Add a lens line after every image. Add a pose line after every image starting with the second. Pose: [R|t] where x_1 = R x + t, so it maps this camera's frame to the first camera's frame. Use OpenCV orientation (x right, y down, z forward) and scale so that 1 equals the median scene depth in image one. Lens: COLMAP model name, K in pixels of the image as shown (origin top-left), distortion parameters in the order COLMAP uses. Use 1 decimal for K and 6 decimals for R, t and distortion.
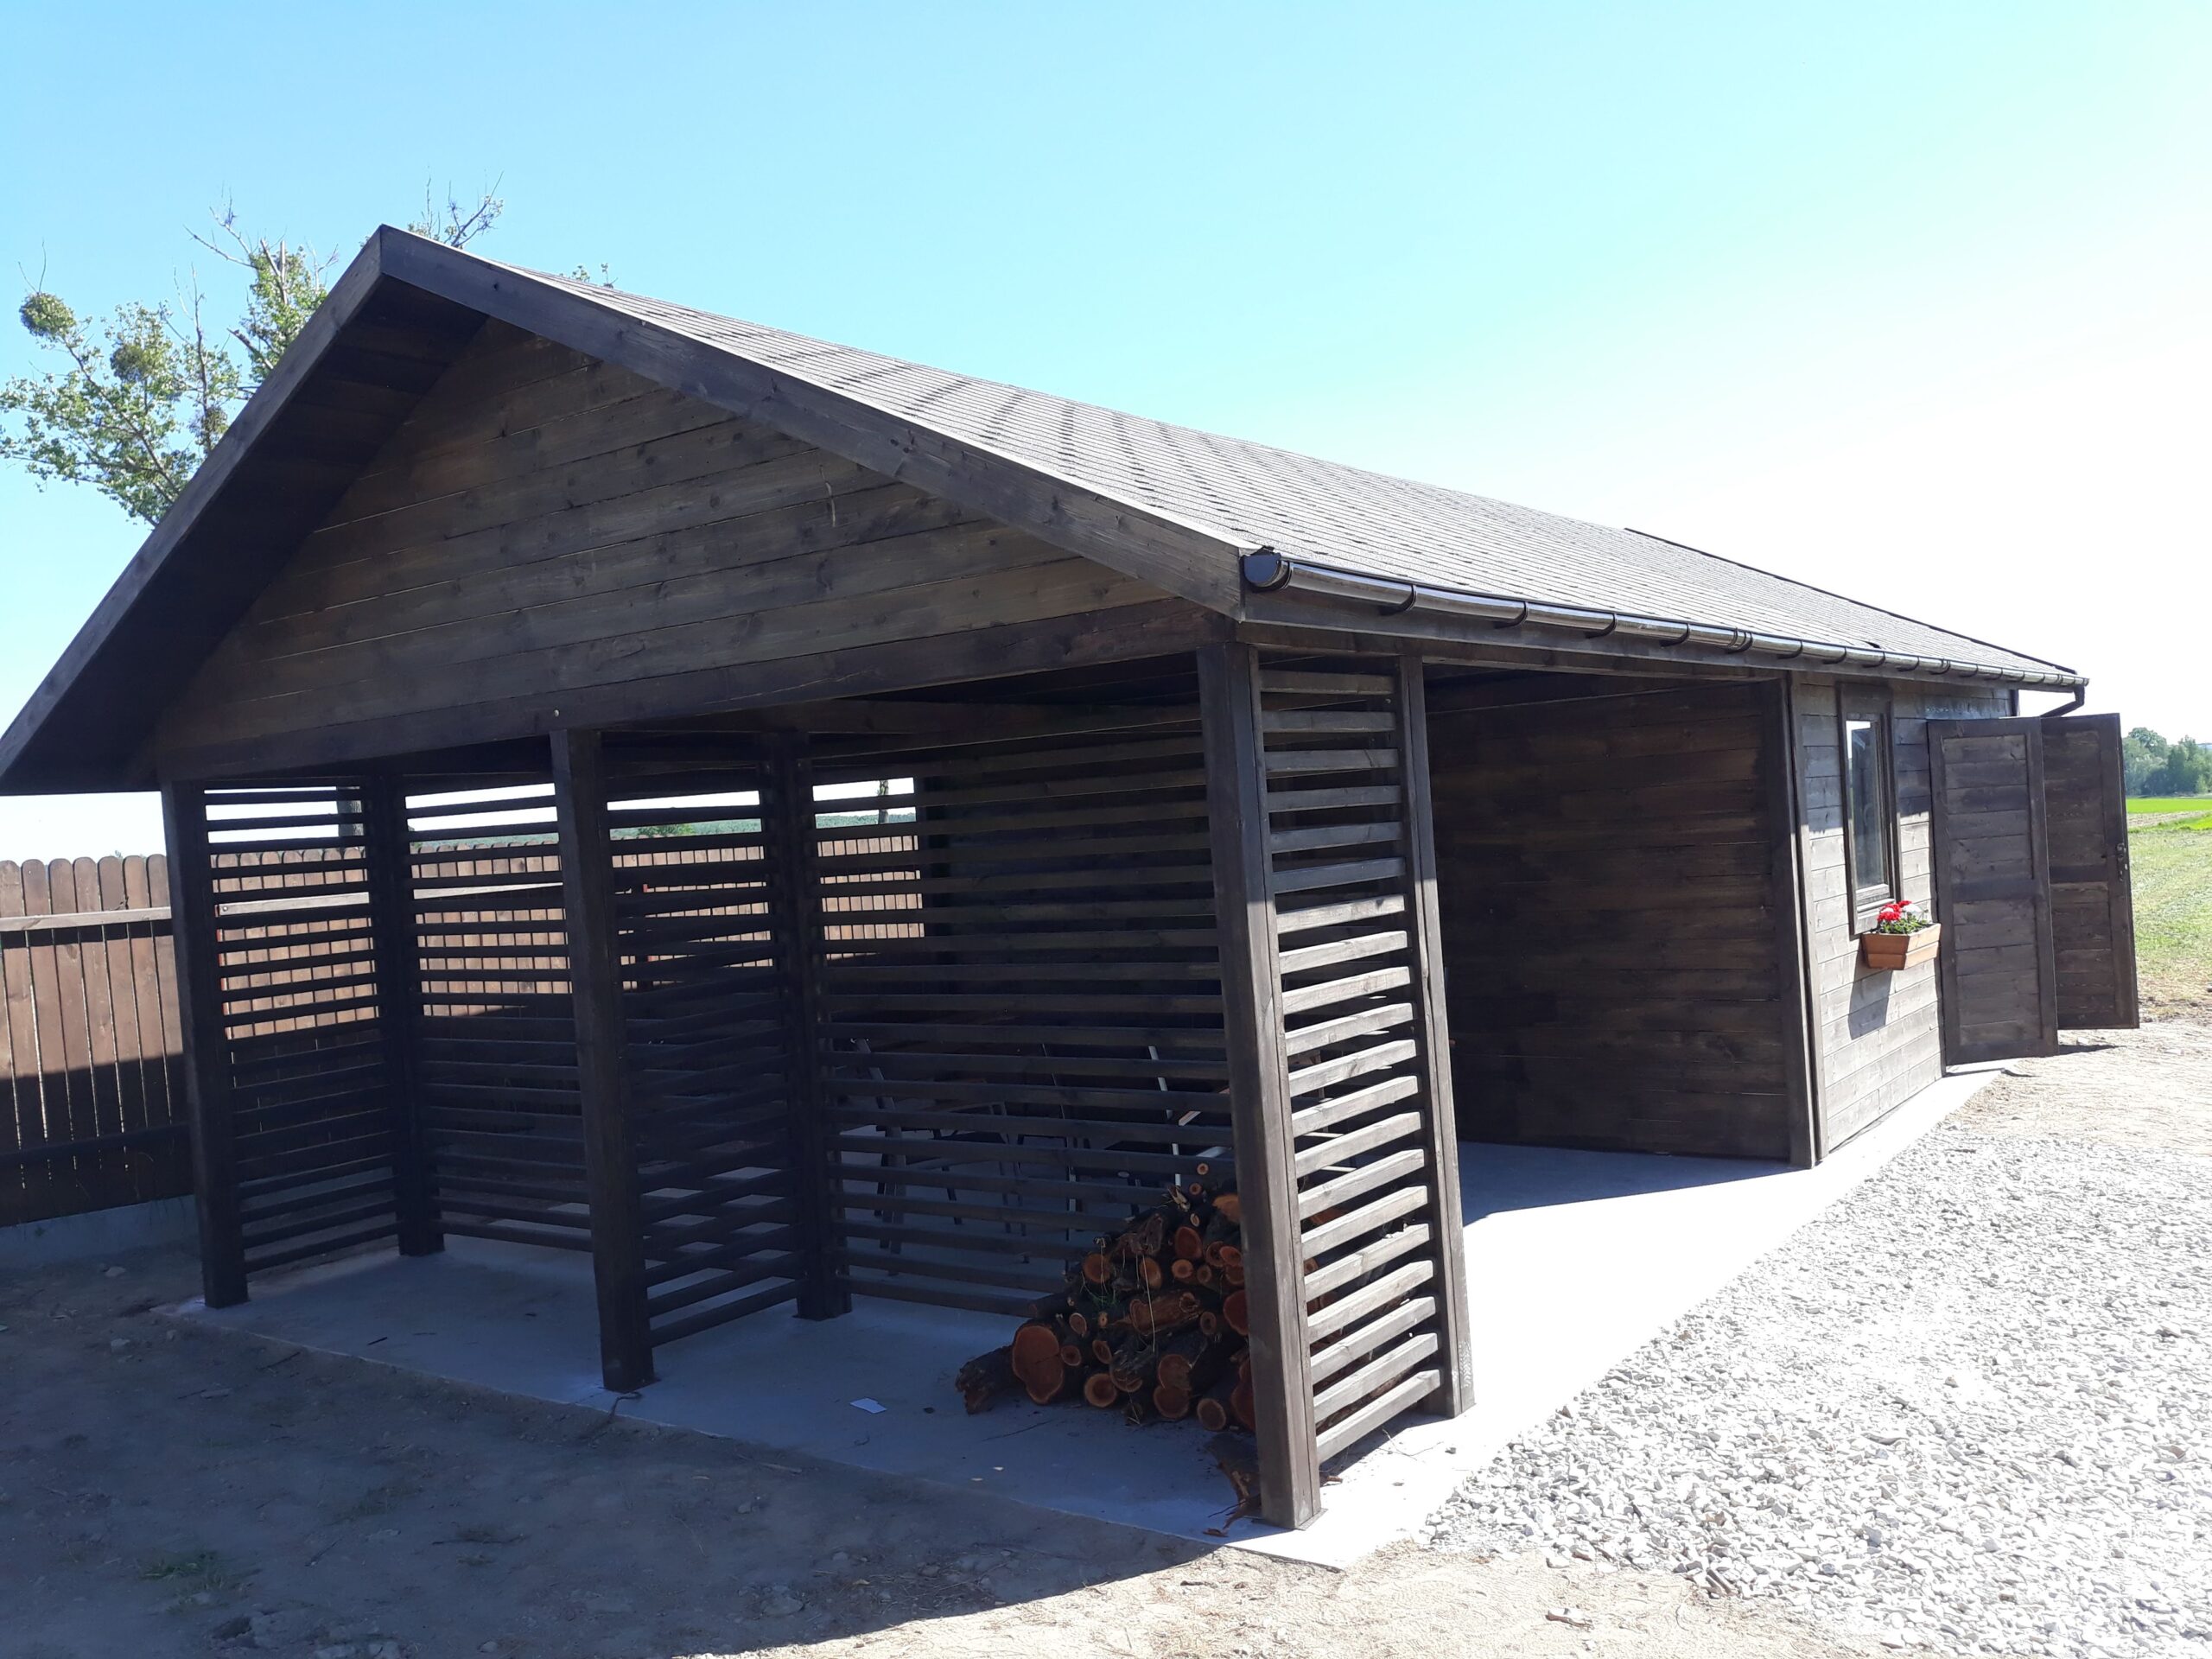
lens RADIAL K [[1844.8, 0, 1092.8], [0, 1844.8, 848.6], [0, 0, 1]] dist [0.001674, -0.016796]
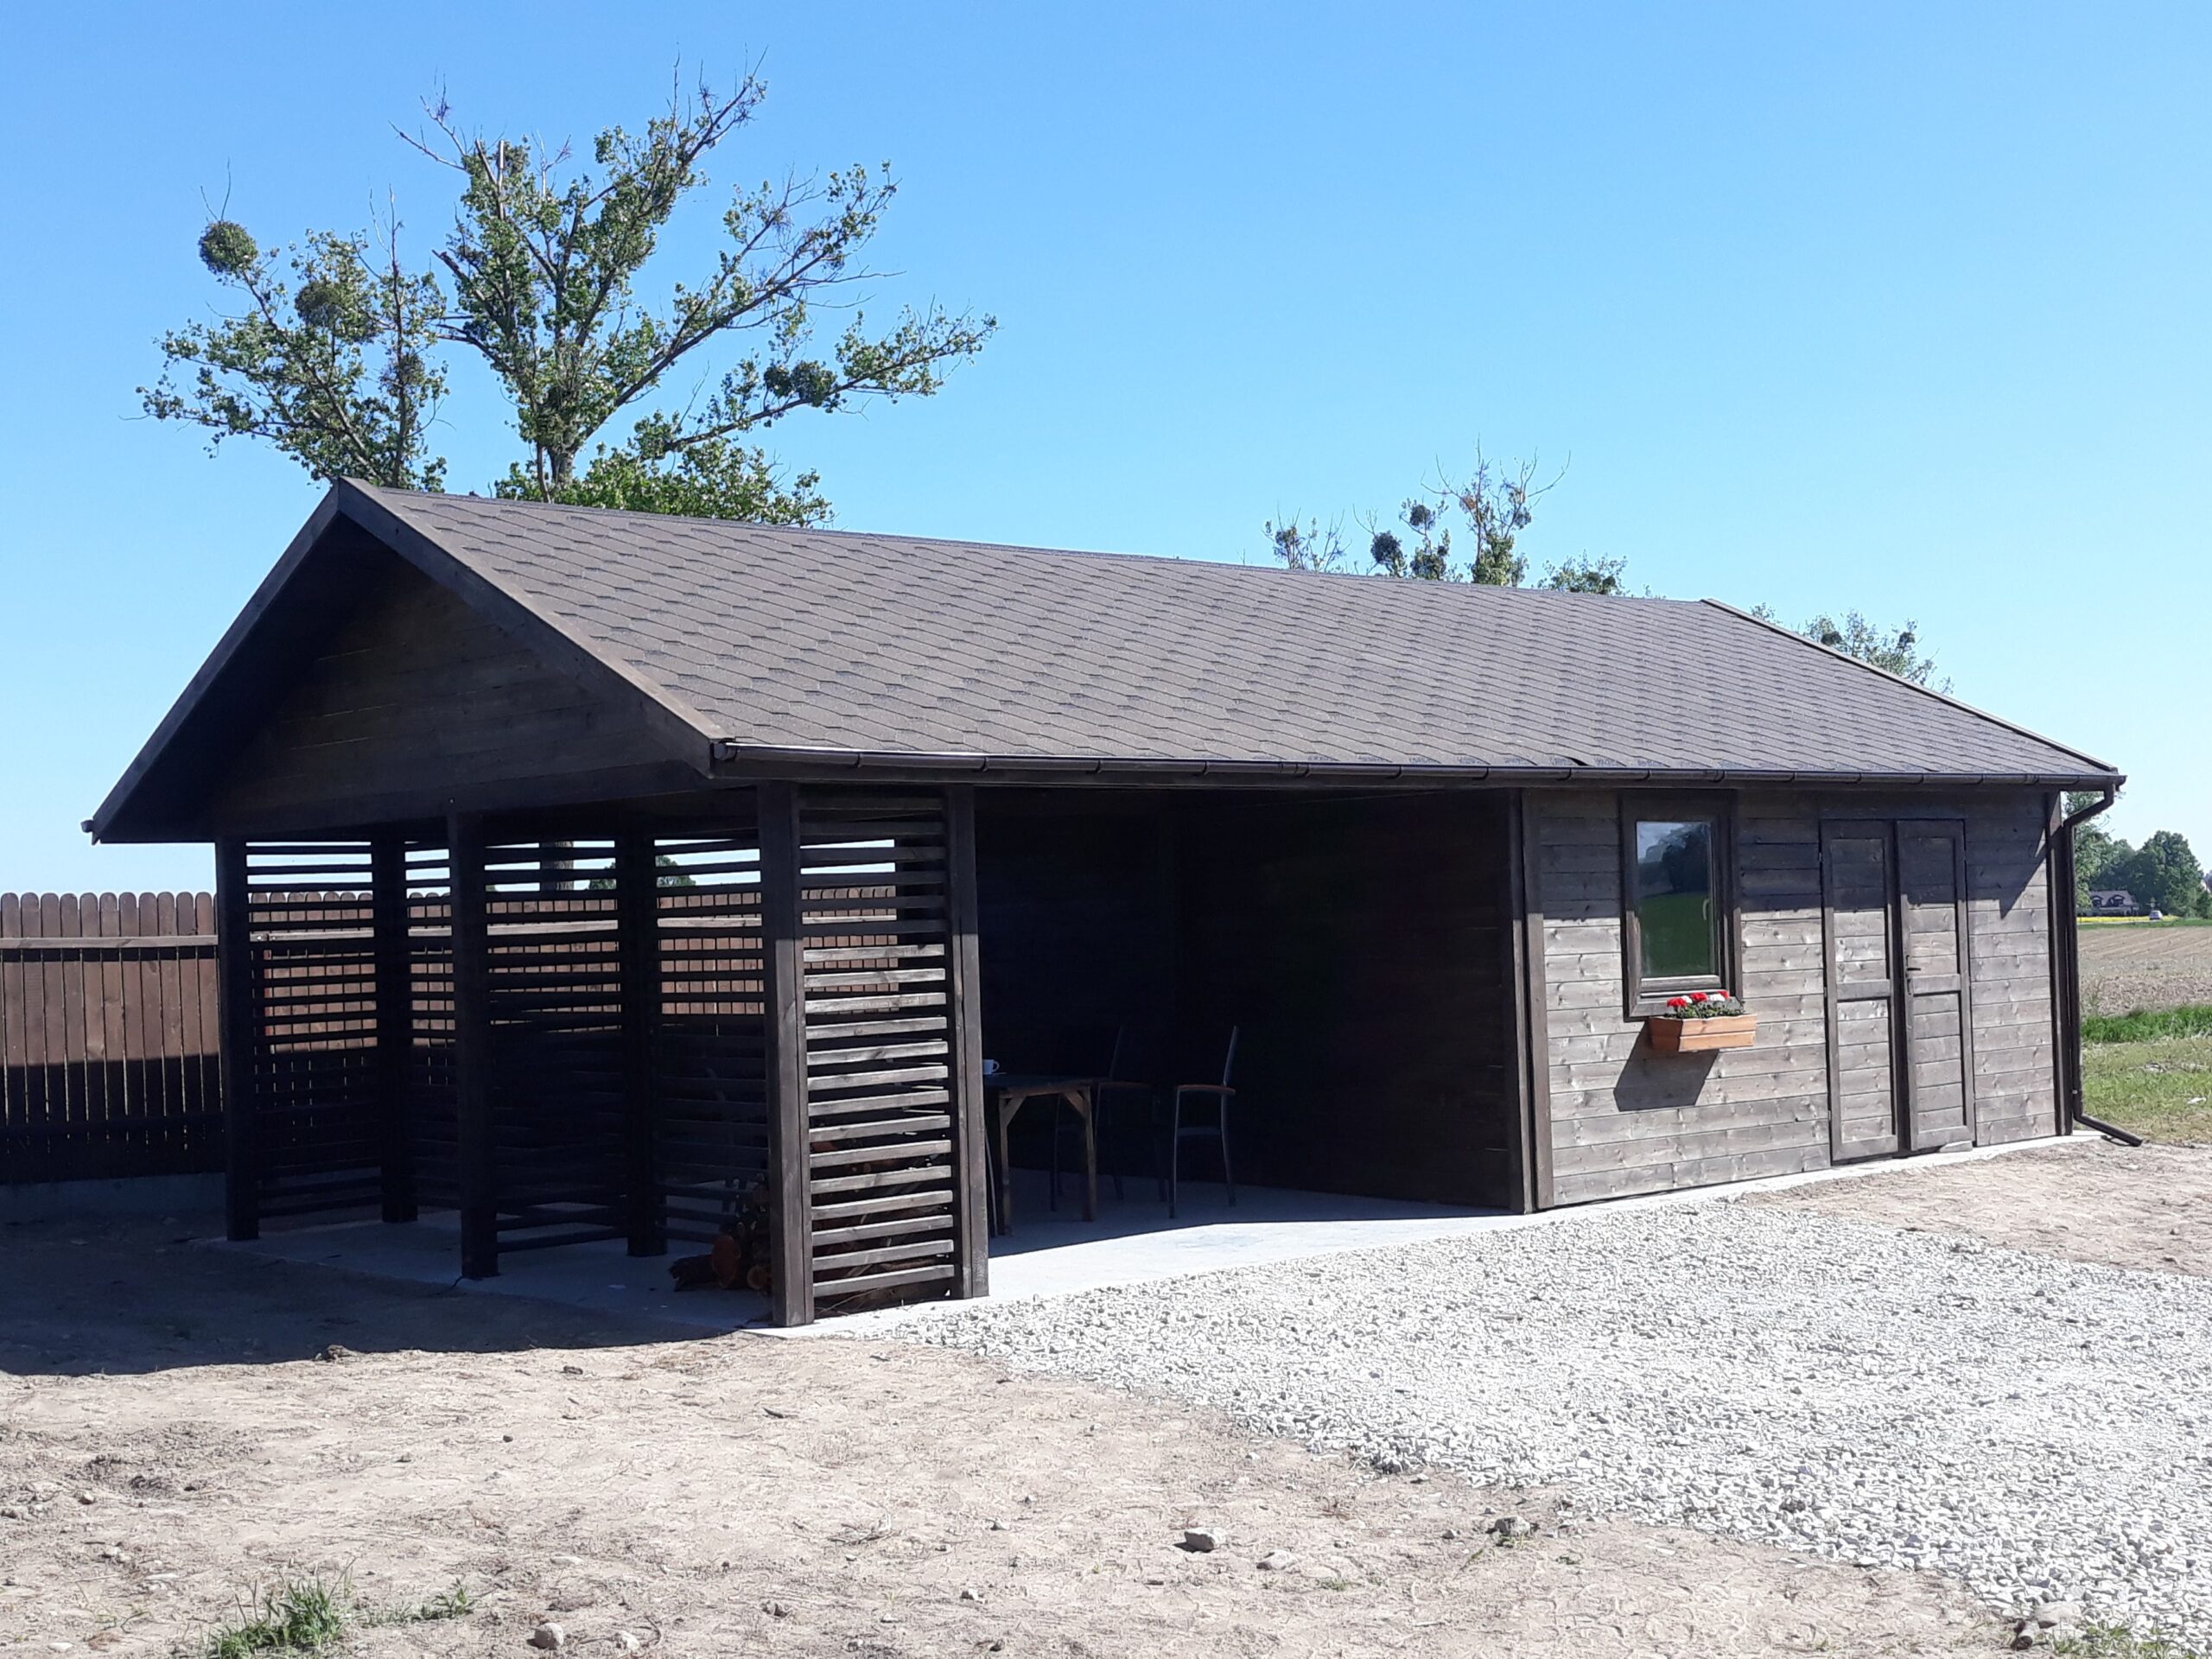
lens RADIAL K [[2751.4, 0, 1115.8], [0, 2751.4, 833.4], [0, 0, 1]] dist [0.026285, 0.000000]
pose [[0.978874, 0.030137, -0.202231, 0.653177], [-0.037014, 0.998855, -0.030310, -0.002232], [0.201086, 0.037155, 0.978869, -0.999735]]
